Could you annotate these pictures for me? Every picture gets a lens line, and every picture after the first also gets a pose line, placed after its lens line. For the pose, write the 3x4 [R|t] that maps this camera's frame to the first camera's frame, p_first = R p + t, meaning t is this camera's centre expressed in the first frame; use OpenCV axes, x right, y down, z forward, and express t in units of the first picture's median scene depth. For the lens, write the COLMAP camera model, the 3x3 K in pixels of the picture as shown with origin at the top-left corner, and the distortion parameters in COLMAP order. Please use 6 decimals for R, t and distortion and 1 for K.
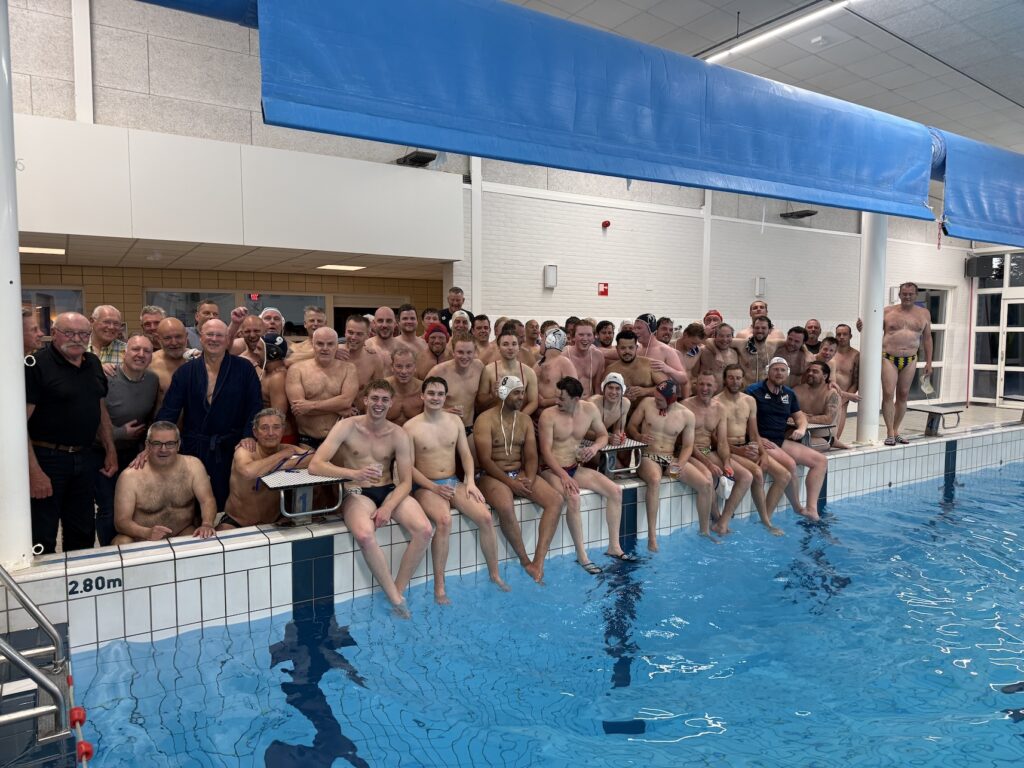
lens RADIAL K [[718.9, 0, 512.0], [0, 718.9, 384.0], [0, 0, 1]] dist [0.040142, -0.046566]
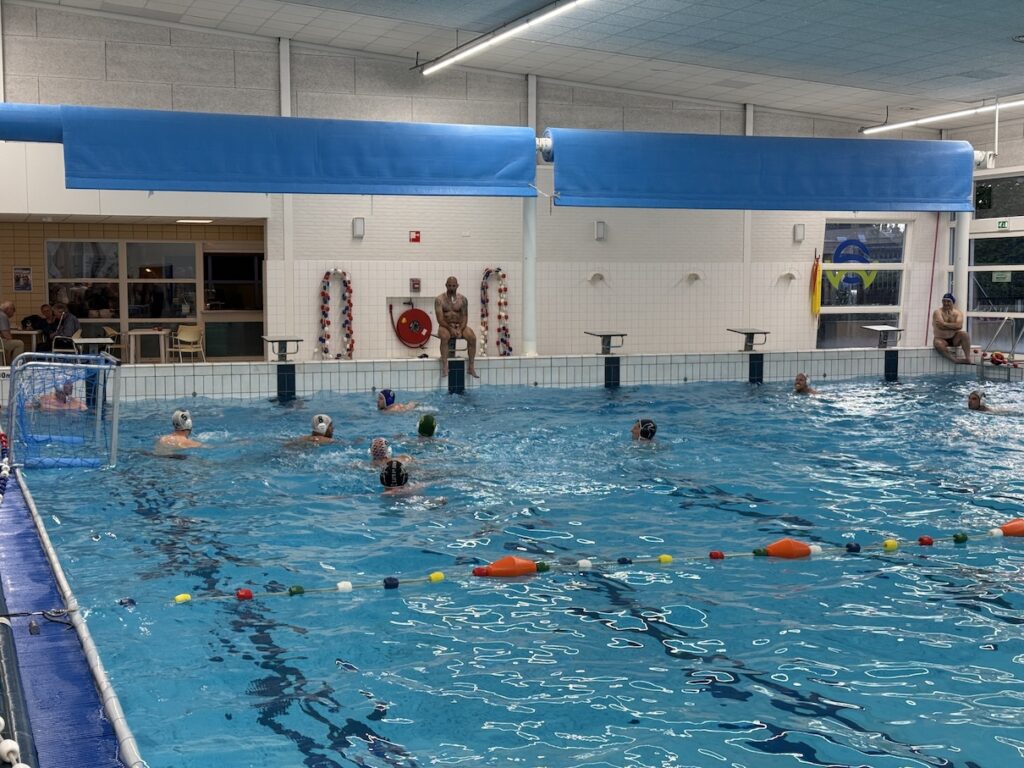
lens RADIAL K [[1409.9, 0, 512.0], [0, 1409.9, 384.0], [0, 0, 1]] dist [0.030431, 0.057147]
pose [[0.980993, 0.011532, -0.193698, 0.817932], [-0.010437, 0.999923, 0.006671, 0.099195], [0.193760, -0.004523, 0.981039, -1.341219]]
